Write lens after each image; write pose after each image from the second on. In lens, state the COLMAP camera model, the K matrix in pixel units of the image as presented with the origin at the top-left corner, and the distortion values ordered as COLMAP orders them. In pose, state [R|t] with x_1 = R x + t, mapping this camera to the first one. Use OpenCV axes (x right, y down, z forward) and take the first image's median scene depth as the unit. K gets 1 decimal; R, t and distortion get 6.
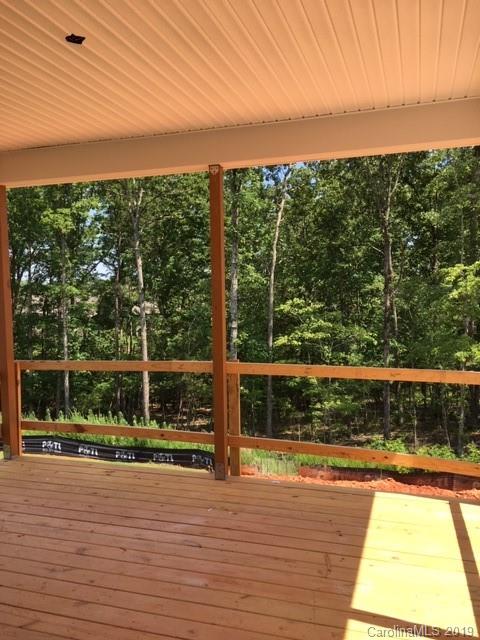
lens RADIAL K [[542.7, 0, 239.6], [0, 542.7, 338.7], [0, 0, 1]] dist [0.061165, -0.075040]
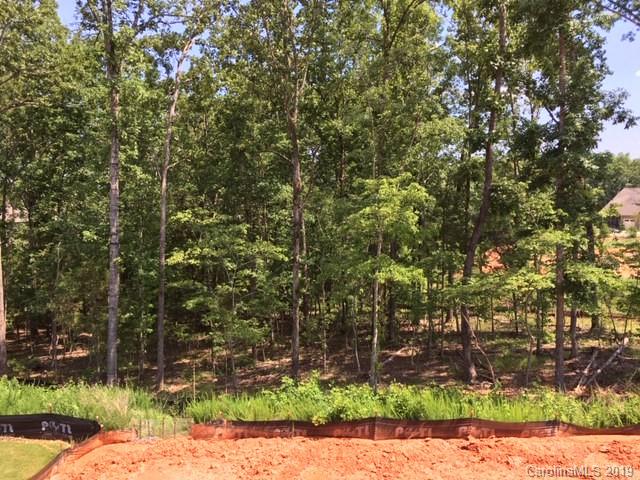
lens RADIAL K [[542.7, 0, 320.0], [0, 542.7, 240.0], [0, 0, 1]] dist [0.061165, -0.075040]
pose [[0.949585, 0.001514, 0.313507, 0.023325], [0.002463, 0.999921, -0.012288, -0.012662], [-0.313501, 0.012441, 0.949506, 0.119345]]
